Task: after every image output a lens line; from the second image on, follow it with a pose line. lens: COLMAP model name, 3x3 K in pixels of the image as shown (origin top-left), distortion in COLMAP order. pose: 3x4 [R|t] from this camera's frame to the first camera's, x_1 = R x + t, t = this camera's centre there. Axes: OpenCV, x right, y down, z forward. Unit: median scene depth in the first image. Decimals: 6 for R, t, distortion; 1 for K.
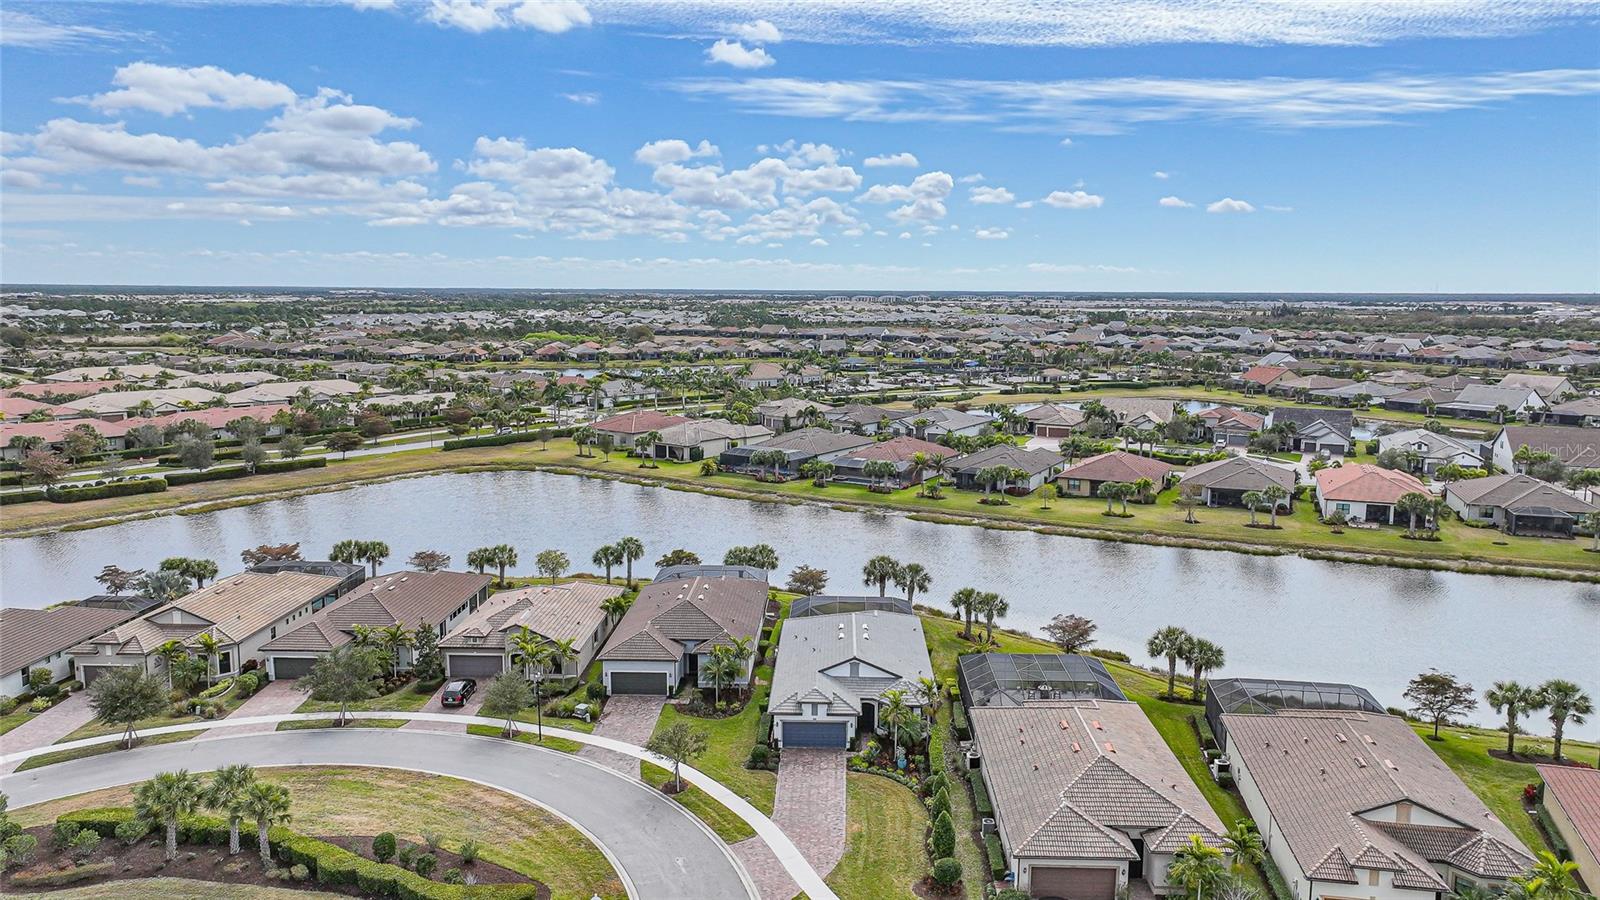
lens RADIAL K [[1118.2, 0, 805.9], [0, 1118.2, 444.0], [0, 0, 1]] dist [0.002092, 0.005671]
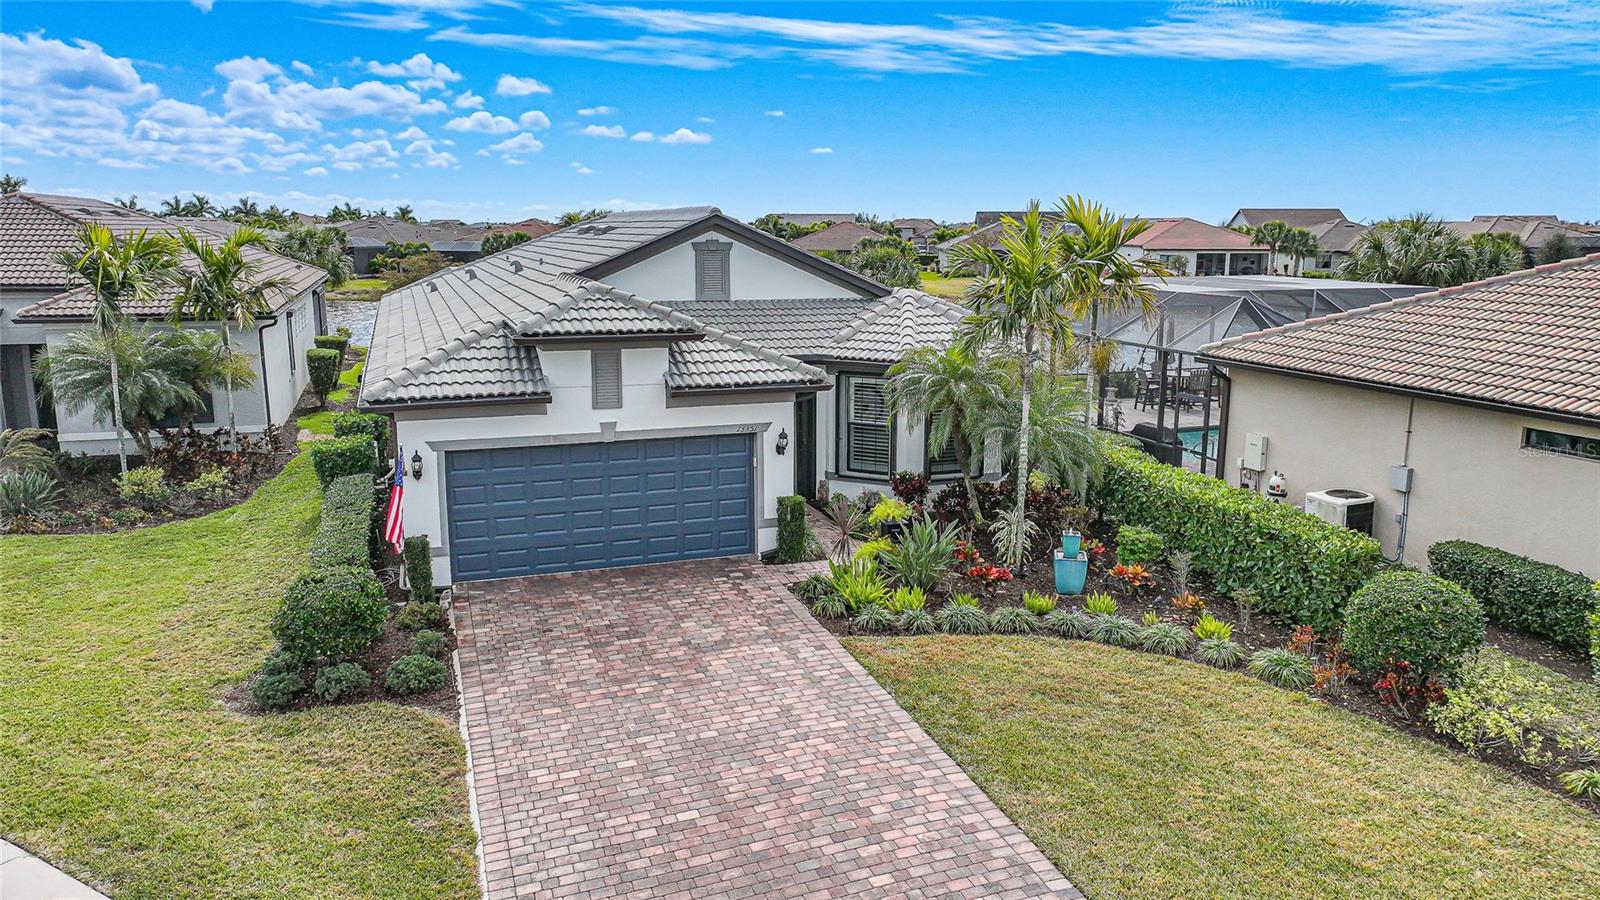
lens RADIAL K [[1118.2, 0, 805.9], [0, 1118.2, 444.0], [0, 0, 1]] dist [0.002092, 0.005671]
pose [[0.928763, -0.069574, 0.364086, -0.024990], [0.049840, 0.996747, 0.063331, 0.178712], [-0.367308, -0.040673, 0.929210, 0.597990]]
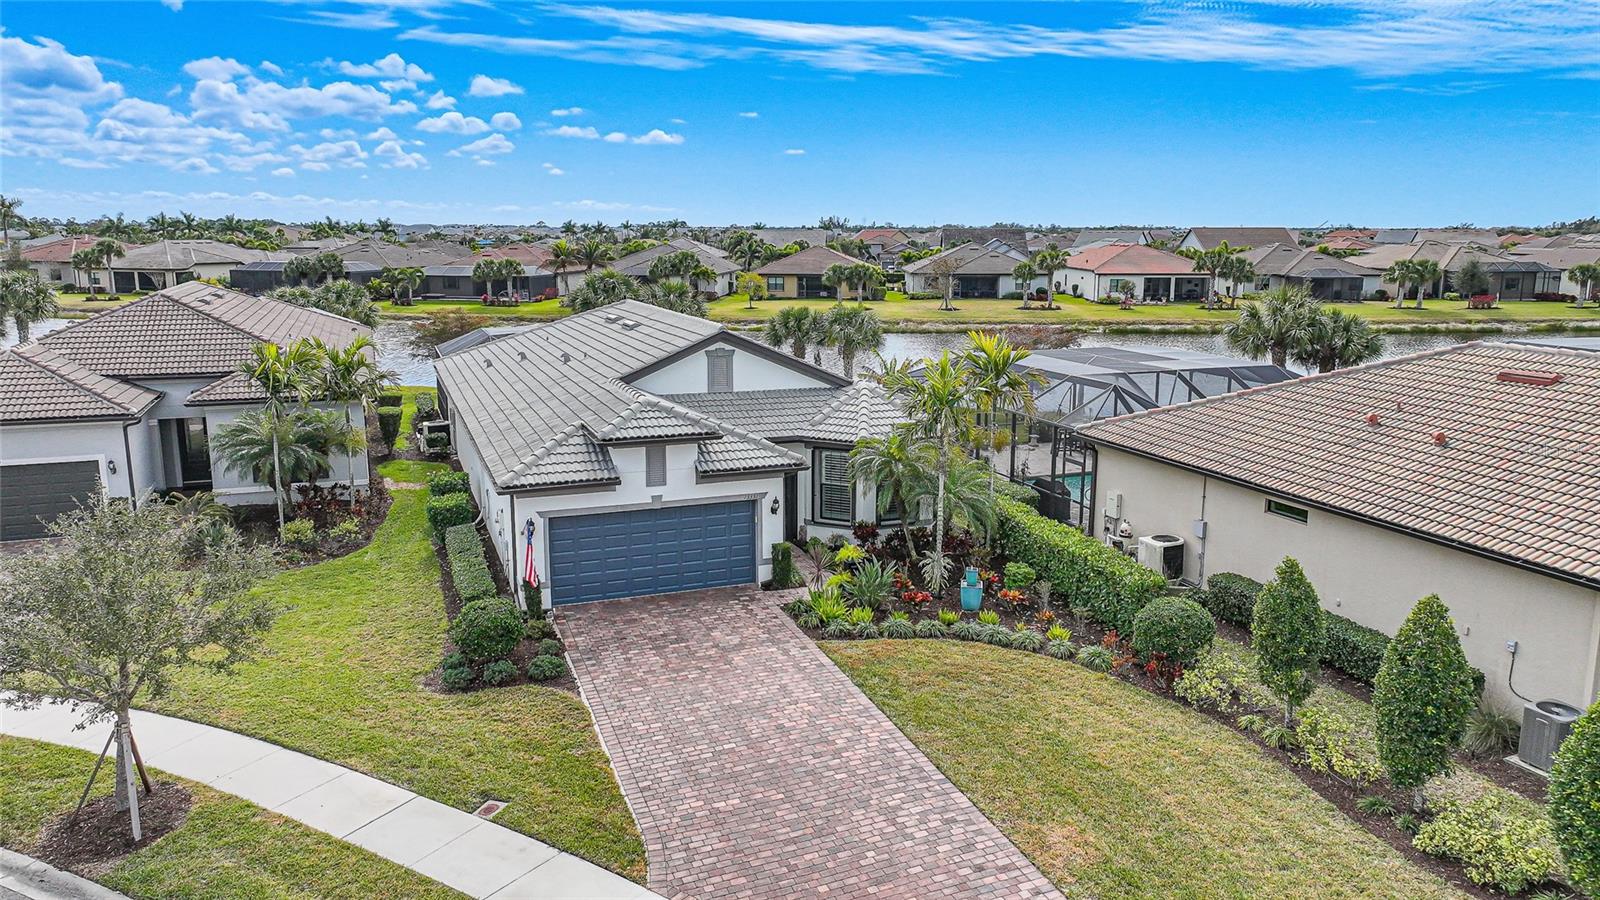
lens RADIAL K [[1118.2, 0, 805.9], [0, 1118.2, 444.0], [0, 0, 1]] dist [0.002092, 0.005671]
pose [[0.920043, -0.074150, 0.384737, -0.052144], [0.053681, 0.996525, 0.063688, 0.161180], [-0.388123, -0.037943, 0.920826, 0.532963]]
